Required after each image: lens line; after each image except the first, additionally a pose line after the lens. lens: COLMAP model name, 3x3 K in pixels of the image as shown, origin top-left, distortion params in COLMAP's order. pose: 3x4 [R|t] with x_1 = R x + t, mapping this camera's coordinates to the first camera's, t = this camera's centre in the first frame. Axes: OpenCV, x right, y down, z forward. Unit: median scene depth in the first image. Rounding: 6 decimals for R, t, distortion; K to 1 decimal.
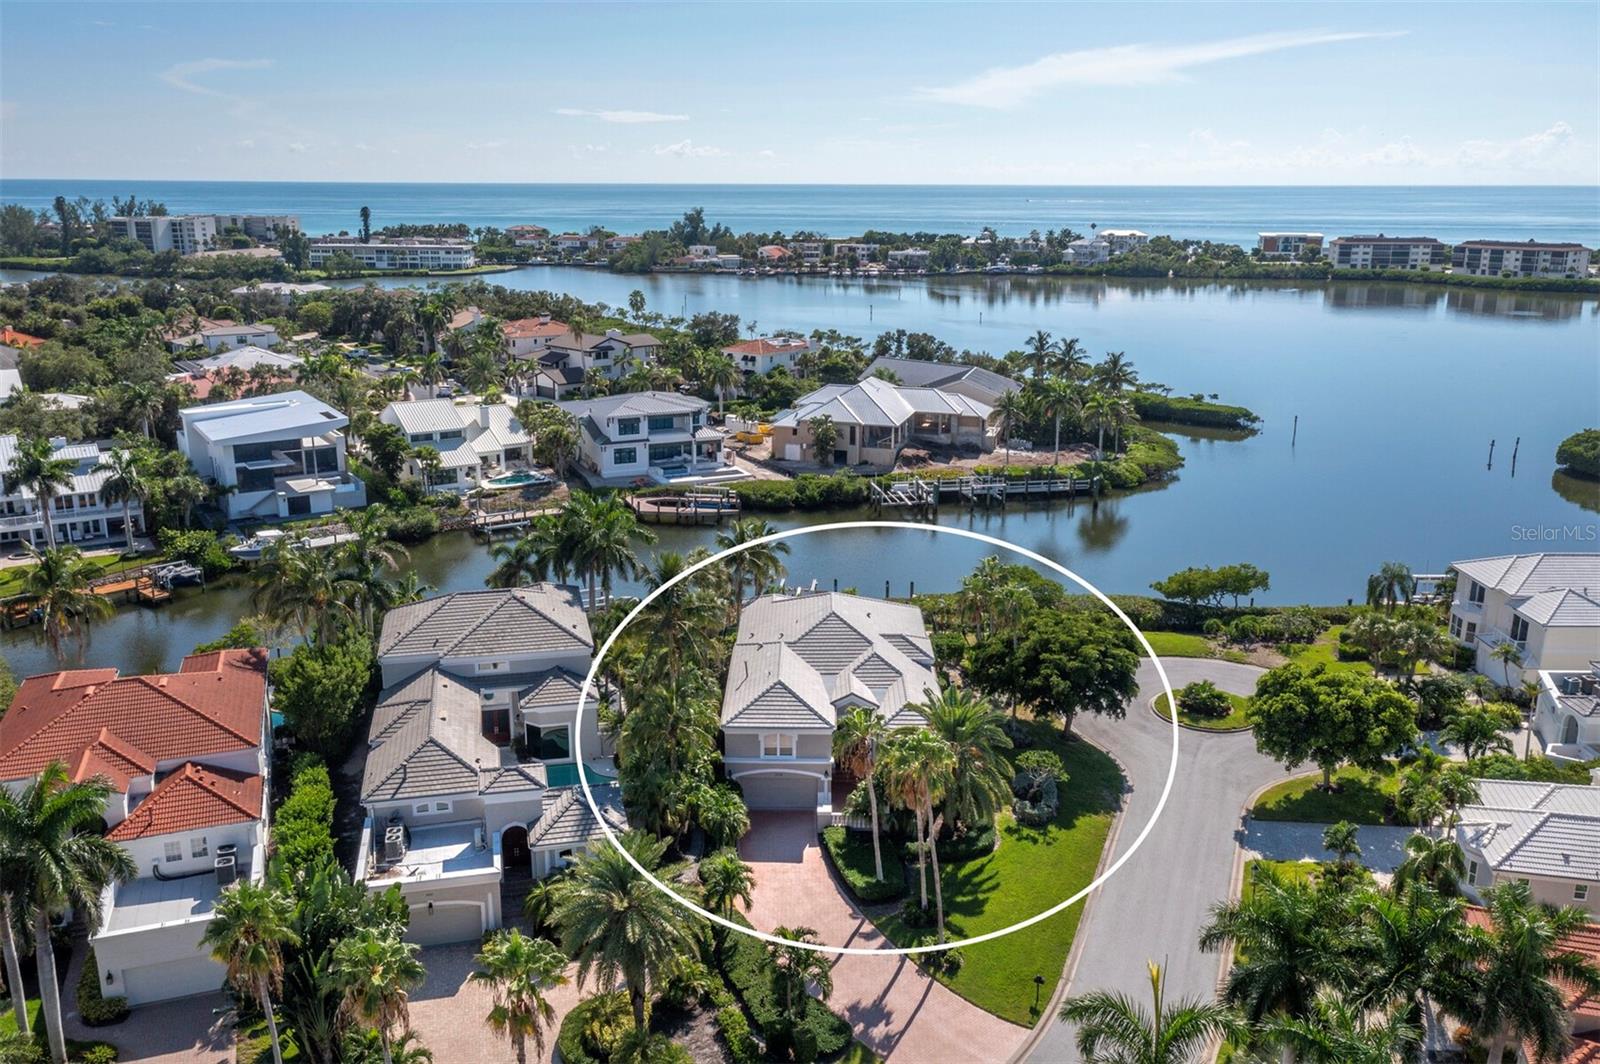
lens RADIAL K [[1324.9, 0, 800.0], [0, 1324.9, 532.0], [0, 0, 1]] dist [-0.014342, 0.047690]
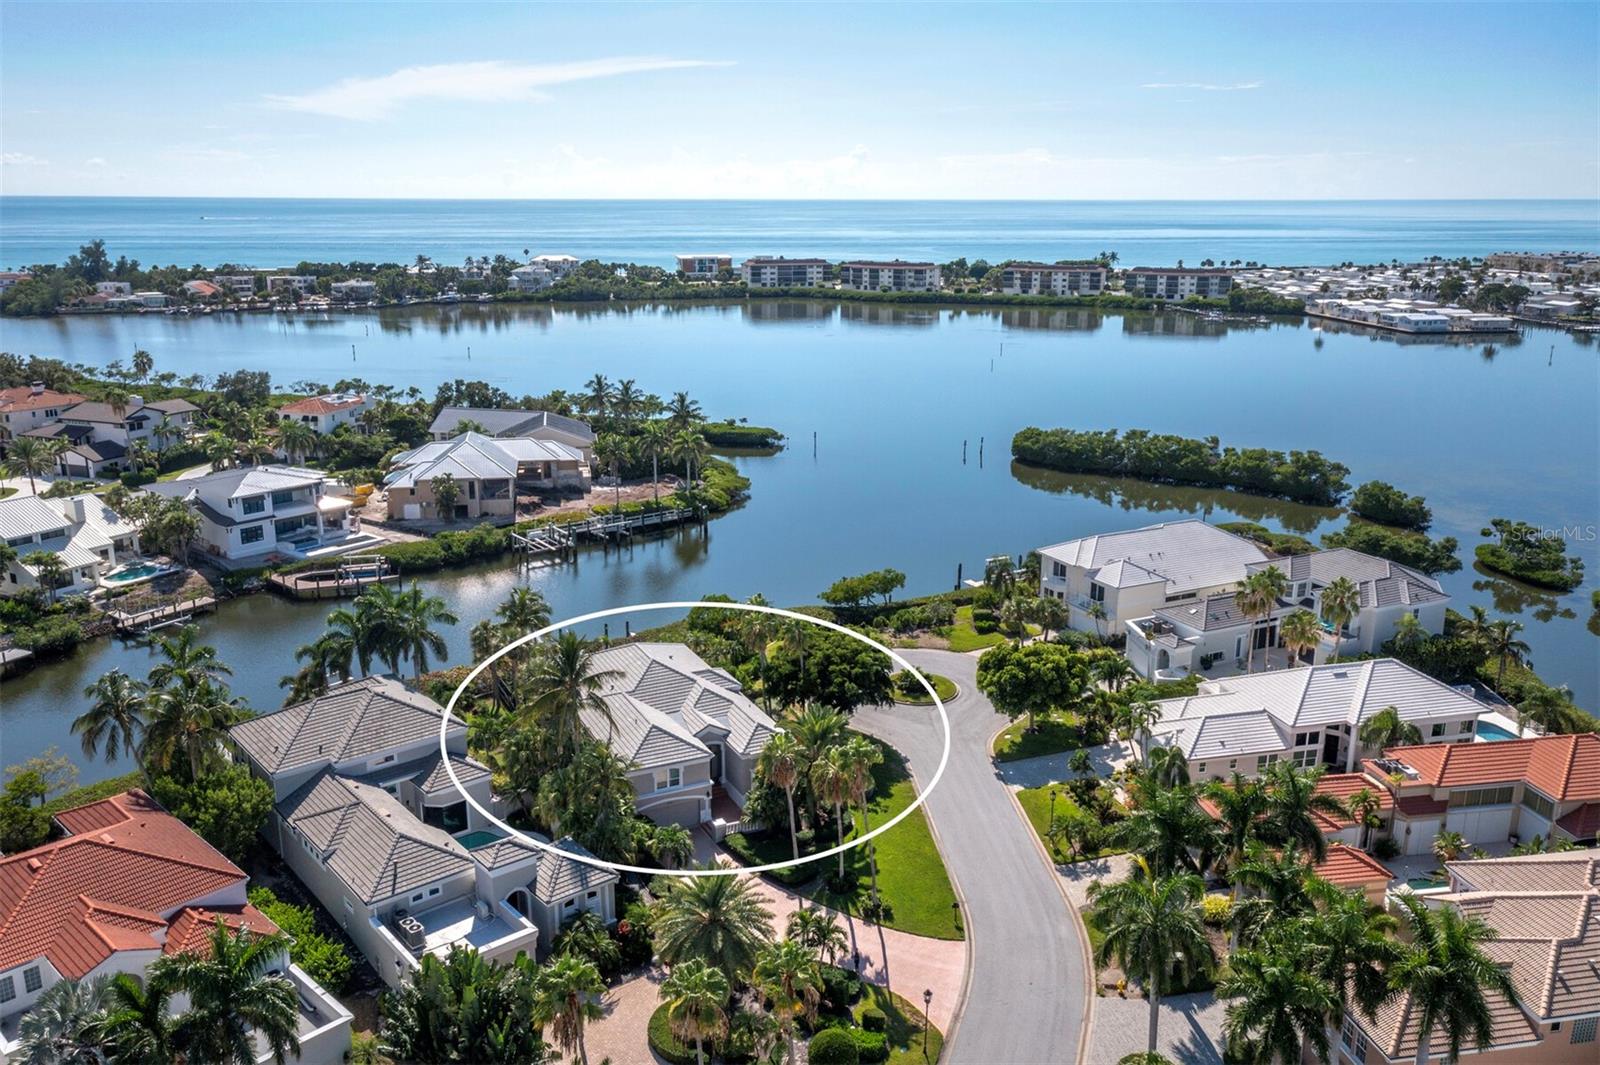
lens RADIAL K [[1324.9, 0, 800.0], [0, 1324.9, 532.5], [0, 0, 1]] dist [-0.014342, 0.047690]
pose [[0.884681, -0.116096, 0.451509, -0.205504], [0.115935, 0.992858, 0.028130, -0.037747], [-0.451550, 0.027459, 0.891823, -0.056929]]
